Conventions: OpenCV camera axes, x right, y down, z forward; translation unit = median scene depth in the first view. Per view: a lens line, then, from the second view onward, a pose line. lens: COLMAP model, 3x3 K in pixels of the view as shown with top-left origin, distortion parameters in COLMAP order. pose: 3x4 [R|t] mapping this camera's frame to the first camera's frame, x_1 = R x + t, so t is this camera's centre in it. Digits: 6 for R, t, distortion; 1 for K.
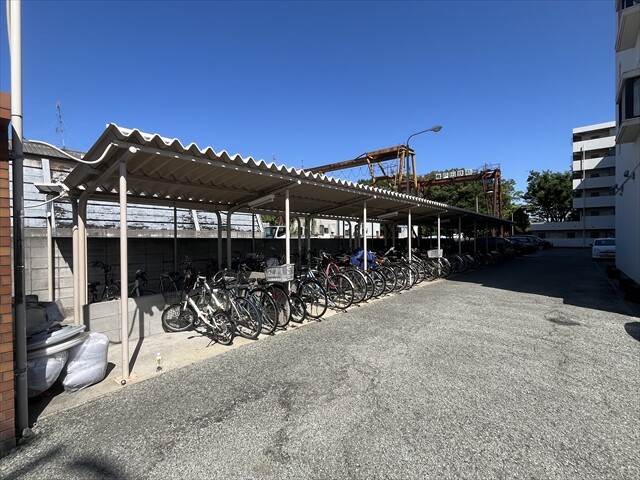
lens RADIAL K [[305.2, 0, 319.4], [0, 305.2, 242.9], [0, 0, 1]] dist [-0.001611, -0.000049]
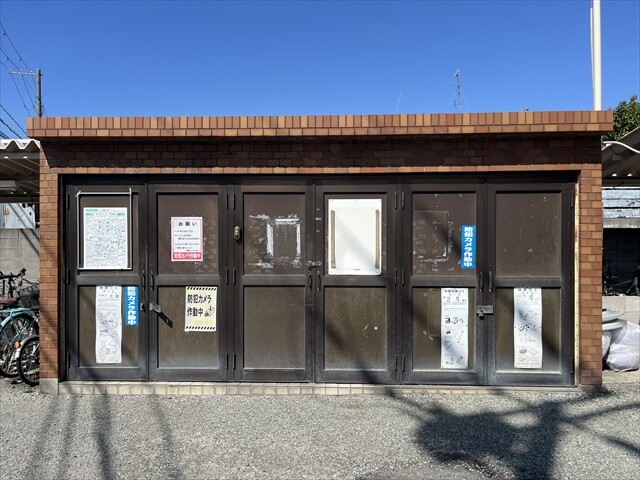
lens RADIAL K [[486.7, 0, 320.0], [0, 486.7, 236.3], [0, 0, 1]] dist [0.015356, 0.005784]
pose [[0.615498, -0.003453, -0.788131, -0.074977], [0.002804, 0.999994, -0.002192, 0.008139], [0.788134, -0.000861, 0.615504, -0.889145]]
